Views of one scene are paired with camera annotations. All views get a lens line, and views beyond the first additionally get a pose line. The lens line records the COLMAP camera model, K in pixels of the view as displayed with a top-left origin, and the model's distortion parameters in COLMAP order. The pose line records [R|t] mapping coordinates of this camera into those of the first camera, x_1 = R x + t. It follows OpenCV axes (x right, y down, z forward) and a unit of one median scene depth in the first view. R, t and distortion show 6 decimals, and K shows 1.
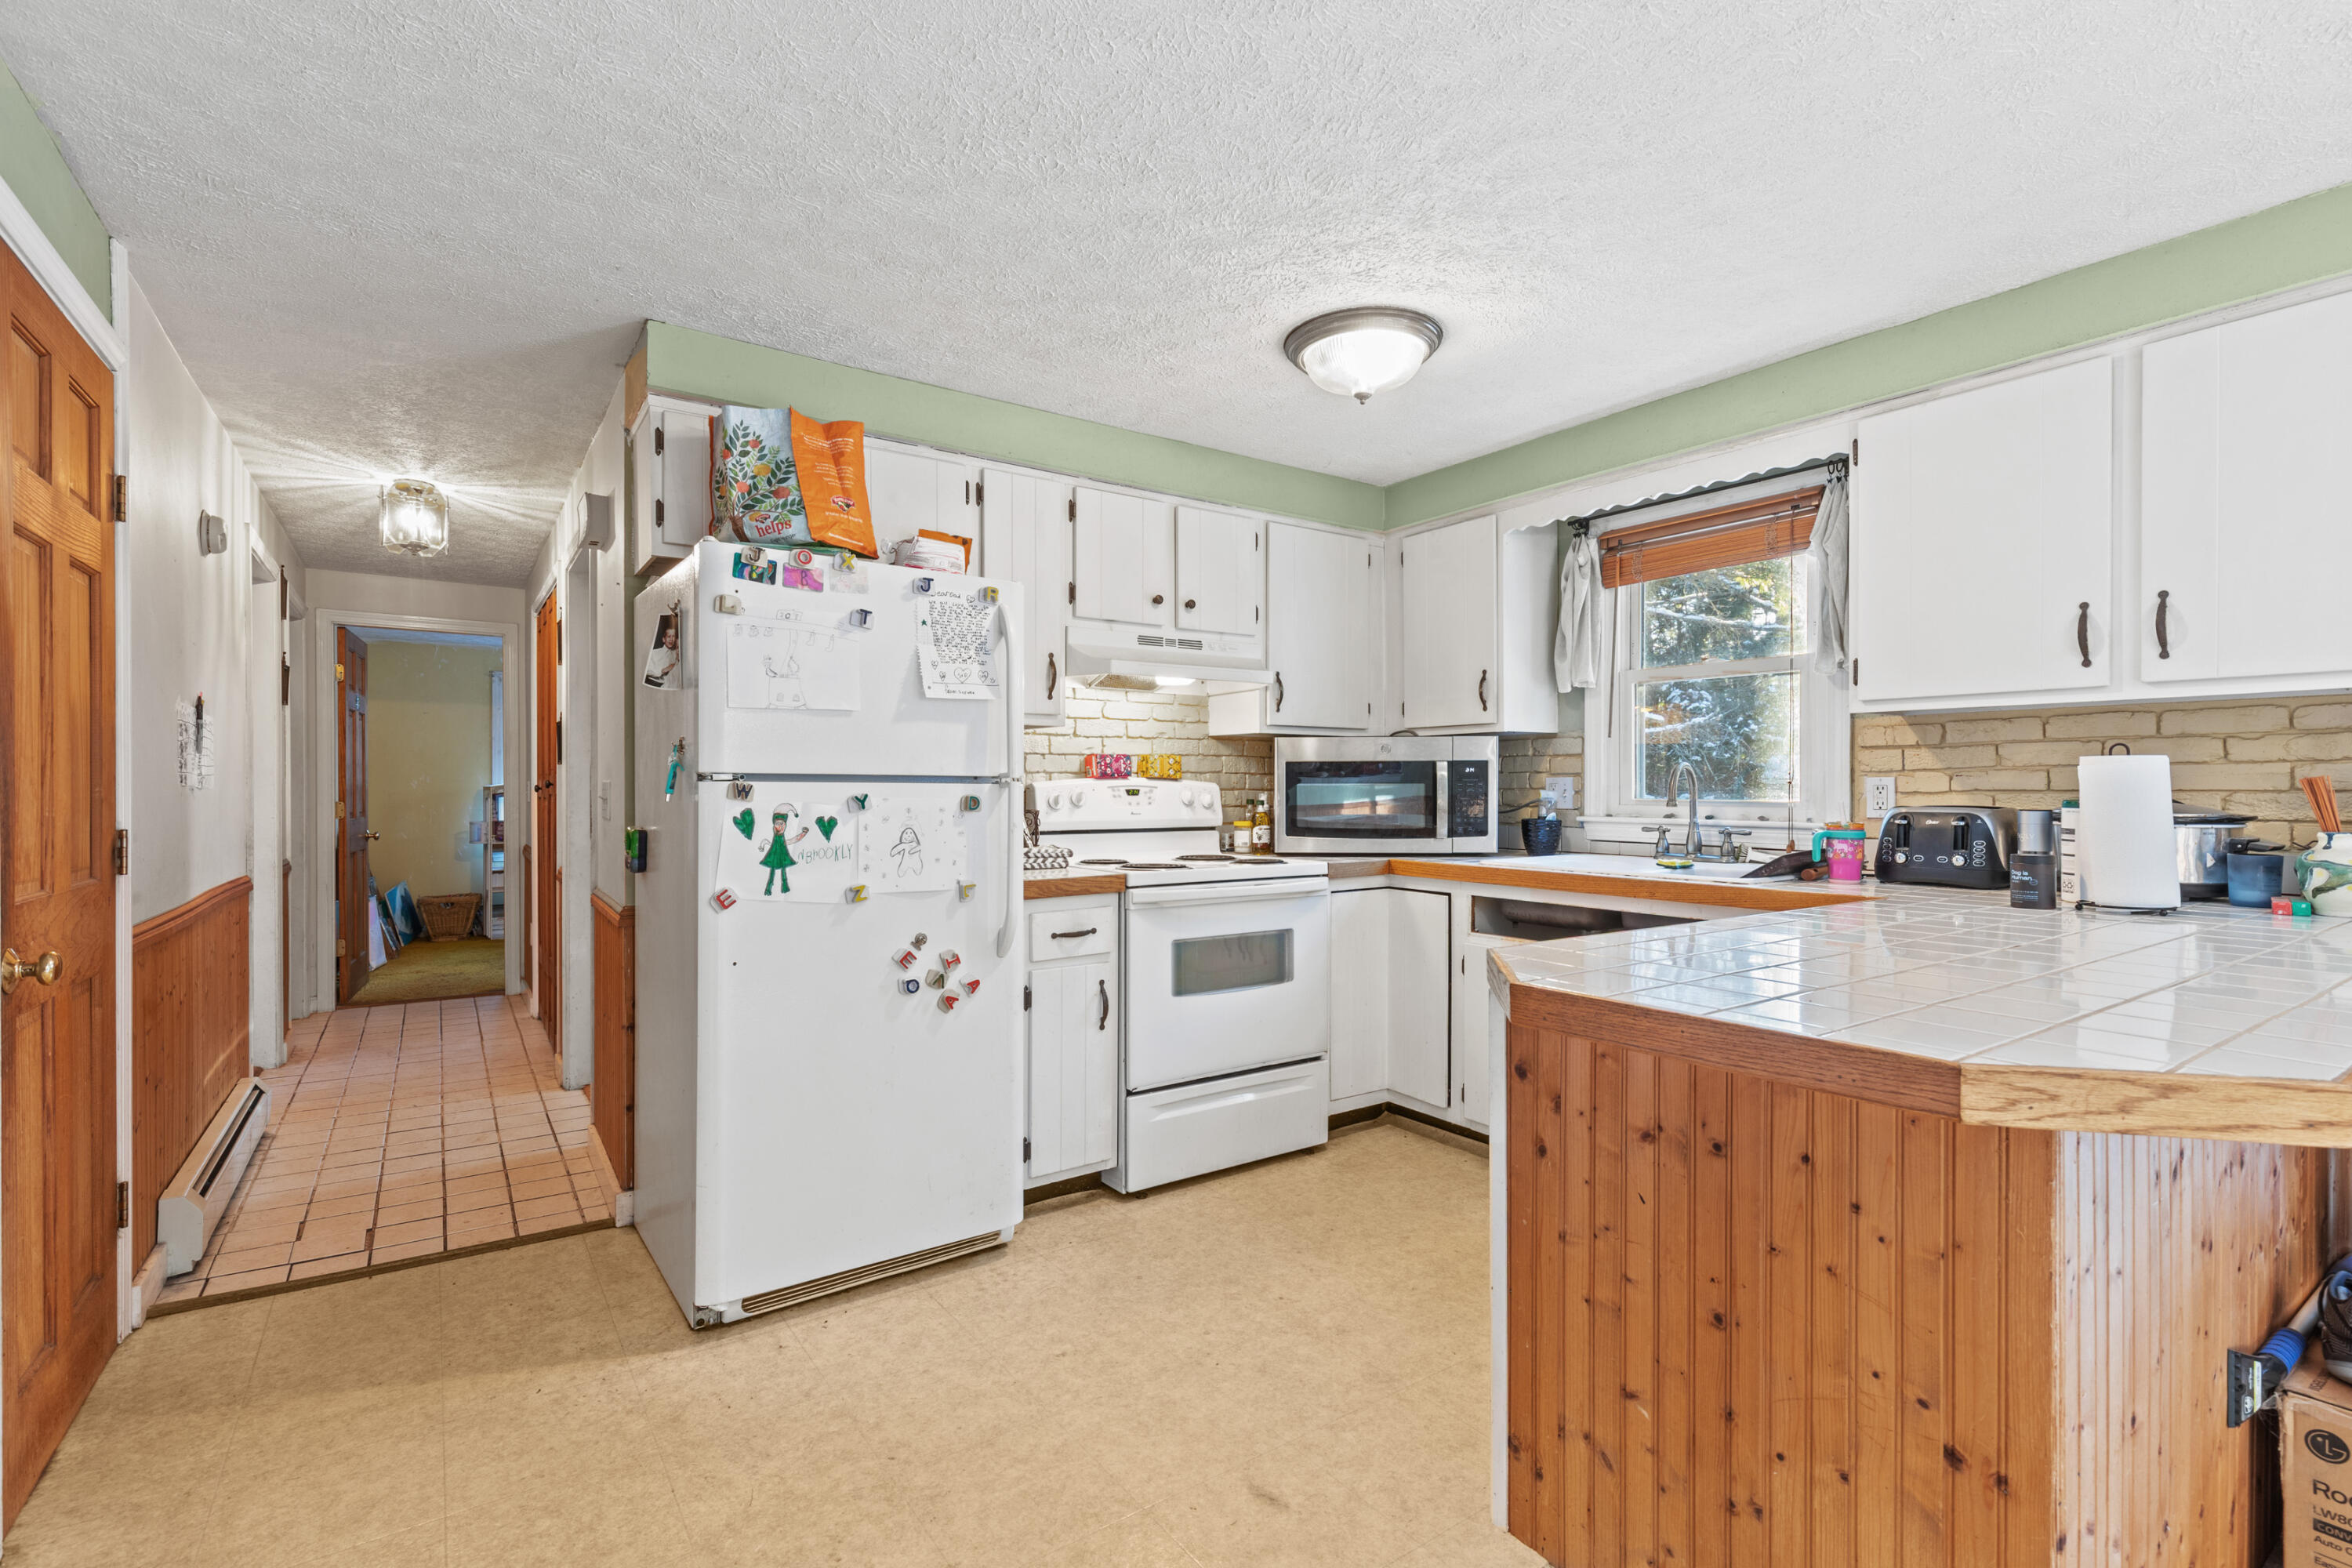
lens RADIAL K [[1068.7, 0, 1165.9], [0, 1068.7, 785.5], [0, 0, 1]] dist [0.004142, 0.000860]
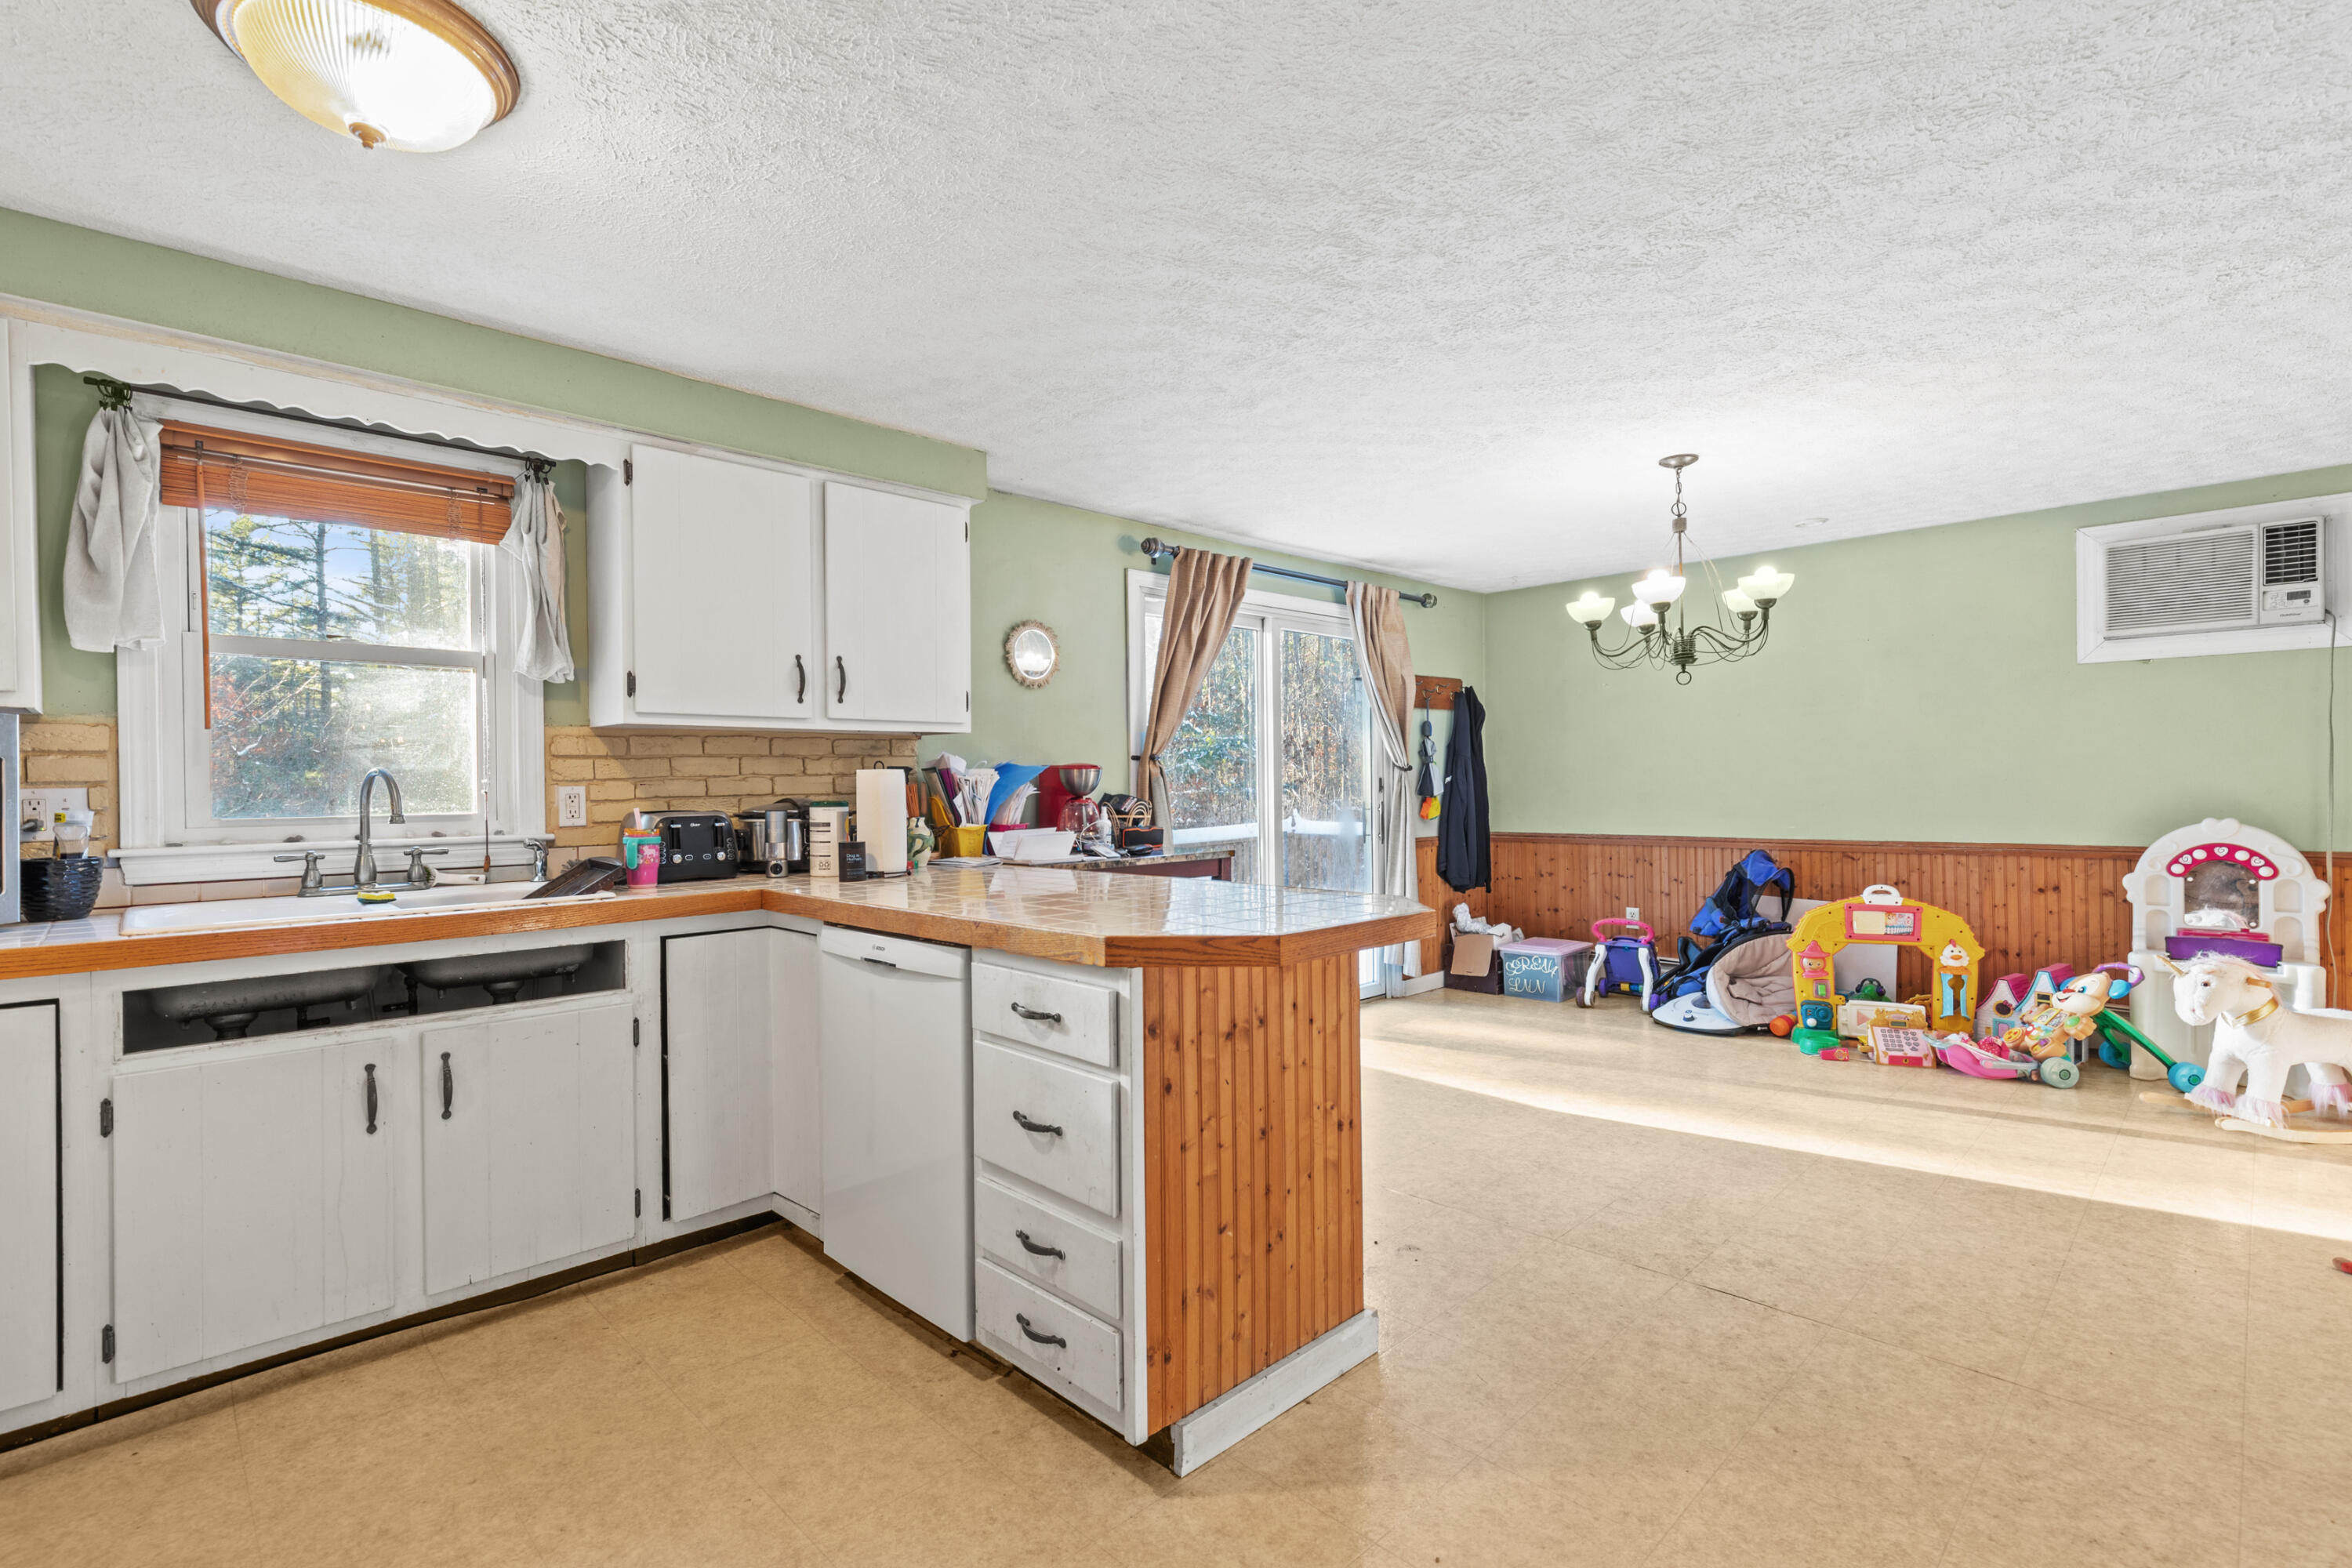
lens RADIAL K [[1068.7, 0, 1164.9], [0, 1068.7, 788.1], [0, 0, 1]] dist [0.004142, 0.000860]
pose [[-0.164346, 0.000029, 0.986403, -0.452436], [0.013889, 0.999901, 0.002285, -0.000399], [-0.986305, 0.014076, -0.164330, 0.643753]]
